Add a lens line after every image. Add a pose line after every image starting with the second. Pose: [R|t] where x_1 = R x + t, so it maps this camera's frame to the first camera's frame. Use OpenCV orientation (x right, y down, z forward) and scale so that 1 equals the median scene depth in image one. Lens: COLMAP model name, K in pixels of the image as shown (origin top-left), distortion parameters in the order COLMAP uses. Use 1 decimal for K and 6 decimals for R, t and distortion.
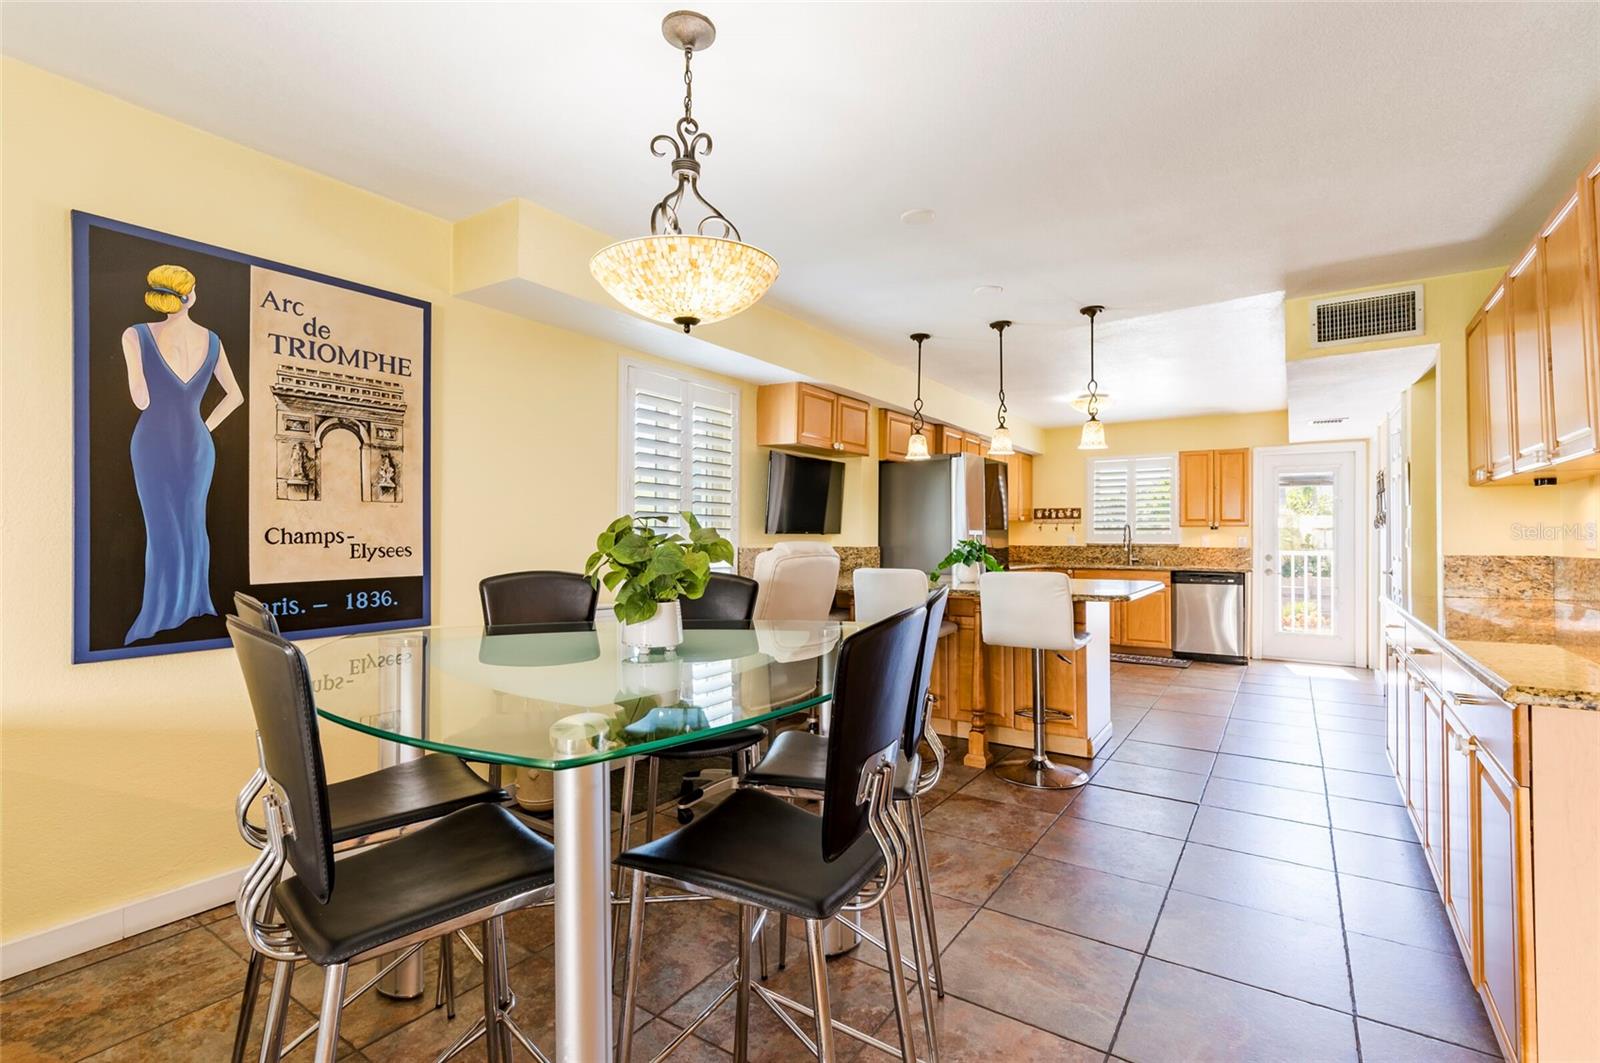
lens RADIAL K [[723.0, 0, 809.6], [0, 723.0, 523.0], [0, 0, 1]] dist [0.004061, -0.002292]
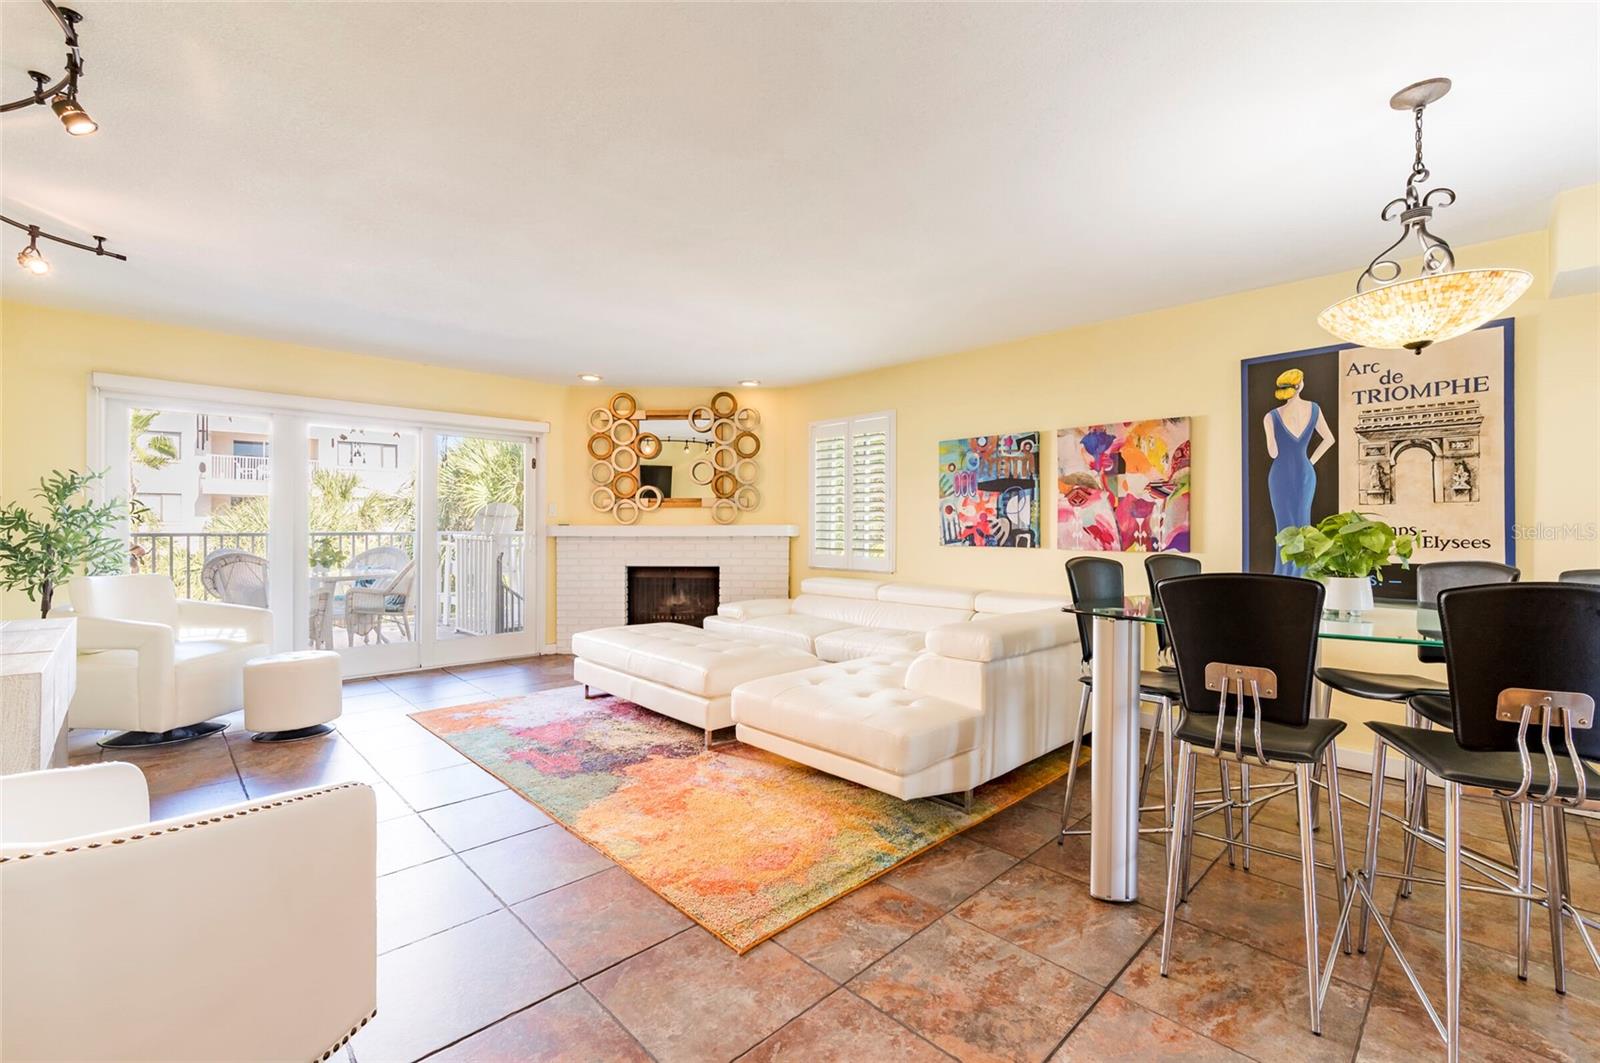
lens RADIAL K [[691.2, 0, 799.0], [0, 691.2, 528.4], [0, 0, 1]] dist [0.004883, 0.000234]
pose [[-0.203865, -0.004458, -0.978989, 0.824129], [0.010067, 0.999927, -0.006650, 0.012395], [0.978947, -0.011211, -0.203806, 0.176372]]
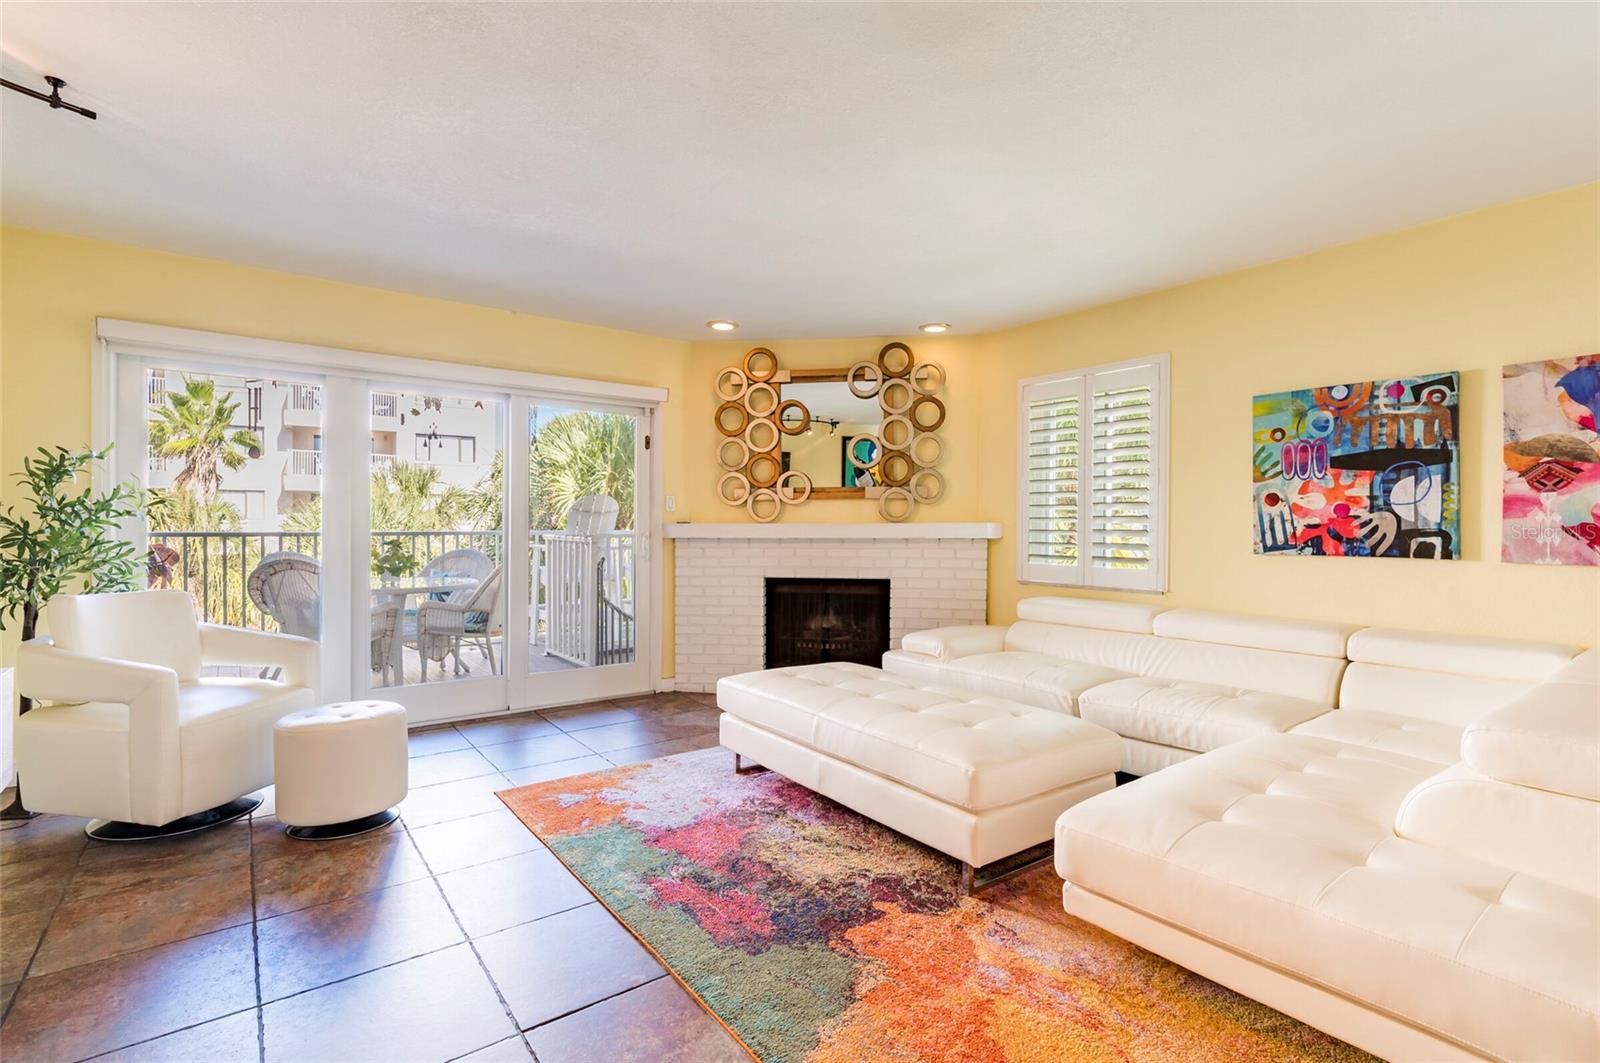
lens RADIAL K [[723.0, 0, 787.8], [0, 723.0, 530.0], [0, 0, 1]] dist [0.004061, -0.002292]
pose [[-0.317219, -0.000118, -0.948352, 0.483453], [0.008774, 0.999957, -0.003059, 0.005740], [0.948312, -0.009292, -0.317205, -0.140526]]
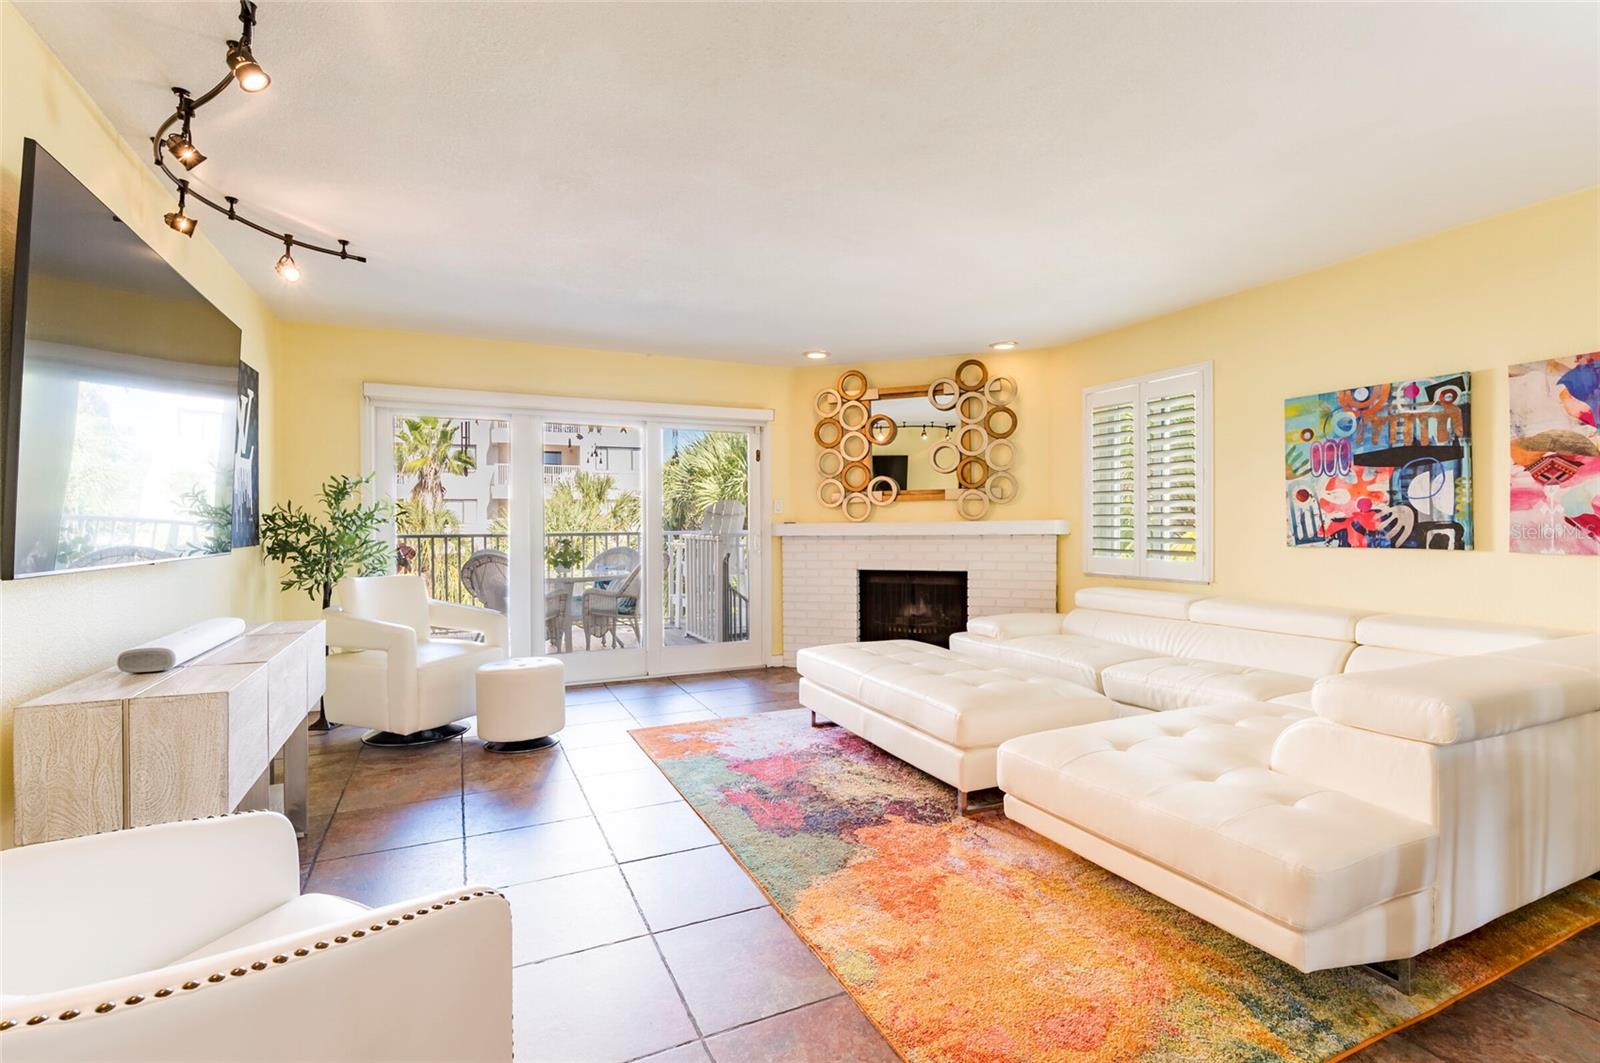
lens RADIAL K [[723.0, 0, 804.5], [0, 723.0, 529.6], [0, 0, 1]] dist [0.004061, -0.002292]
pose [[-0.502603, 0.004304, -0.864507, 0.625974], [0.017233, 0.999839, -0.005041, 0.009818], [0.864346, -0.017431, -0.502596, 0.086403]]
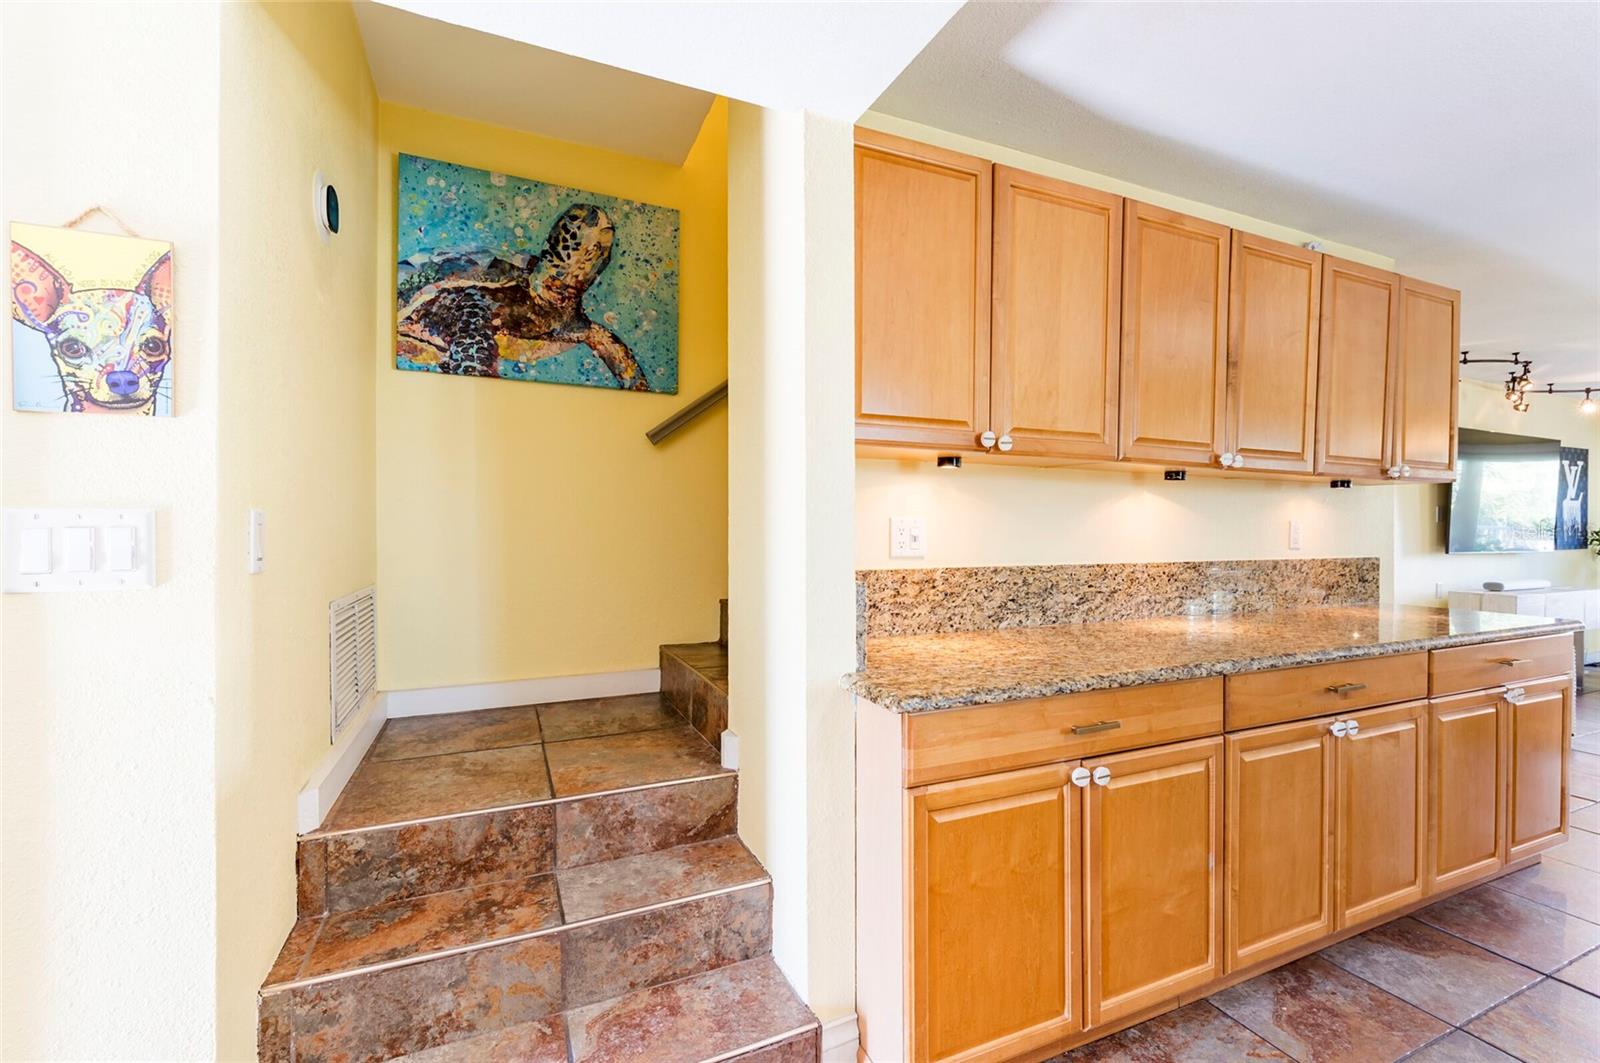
lens RADIAL K [[691.2, 0, 796.9], [0, 691.2, 535.1], [0, 0, 1]] dist [0.004883, 0.000234]
pose [[-0.846871, -0.010645, 0.531691, 0.901053], [-0.019353, 0.999754, -0.010811, 0.040535], [-0.531446, -0.019445, -0.846869, 1.581639]]
